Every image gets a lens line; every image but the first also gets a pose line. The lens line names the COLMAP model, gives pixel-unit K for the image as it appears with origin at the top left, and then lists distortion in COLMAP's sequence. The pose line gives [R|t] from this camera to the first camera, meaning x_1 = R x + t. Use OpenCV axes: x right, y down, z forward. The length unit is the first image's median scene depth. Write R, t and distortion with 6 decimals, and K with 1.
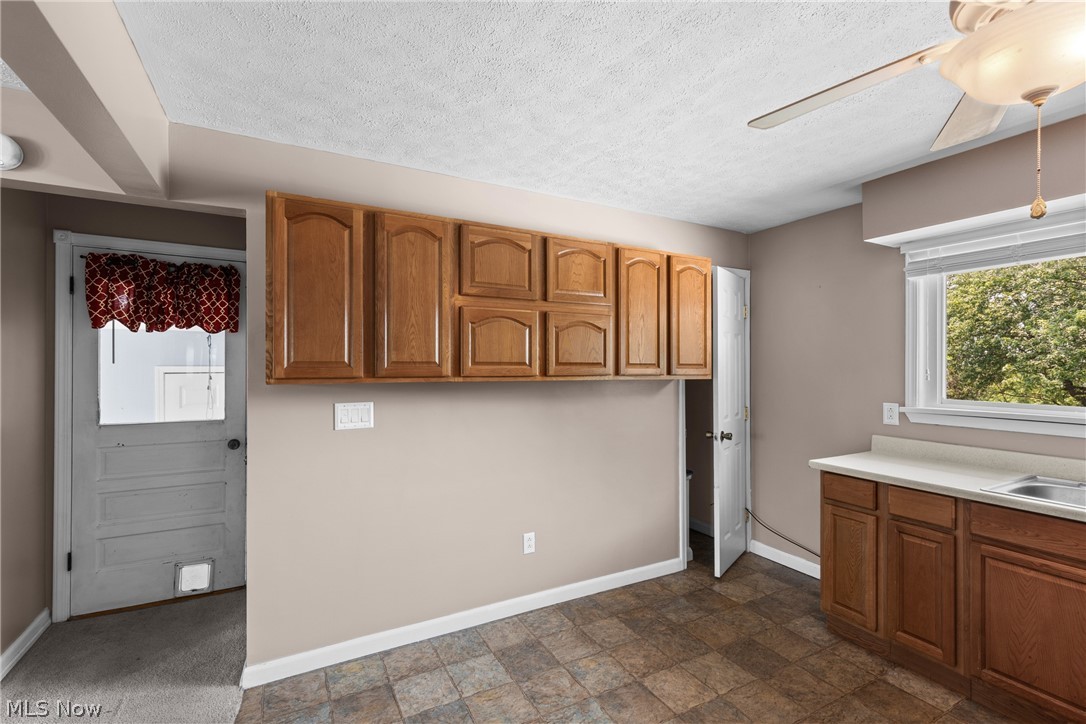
lens RADIAL K [[491.3, 0, 538.6], [0, 491.3, 363.8], [0, 0, 1]] dist [0.003910, 0.000660]
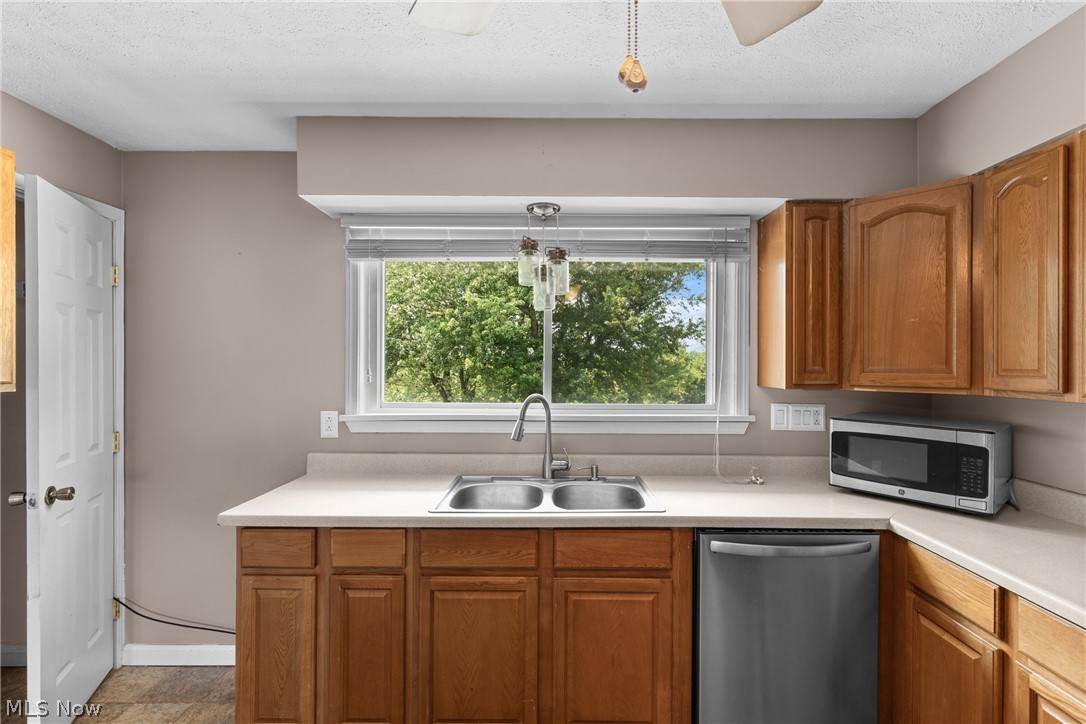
lens RADIAL K [[491.3, 0, 555.6], [0, 491.3, 362.5], [0, 0, 1]] dist [0.003910, 0.000660]
pose [[0.476054, -0.001715, 0.879414, 0.201498], [-0.004325, 0.999981, 0.004291, -0.004685], [-0.879405, -0.005846, 0.476038, 0.319784]]
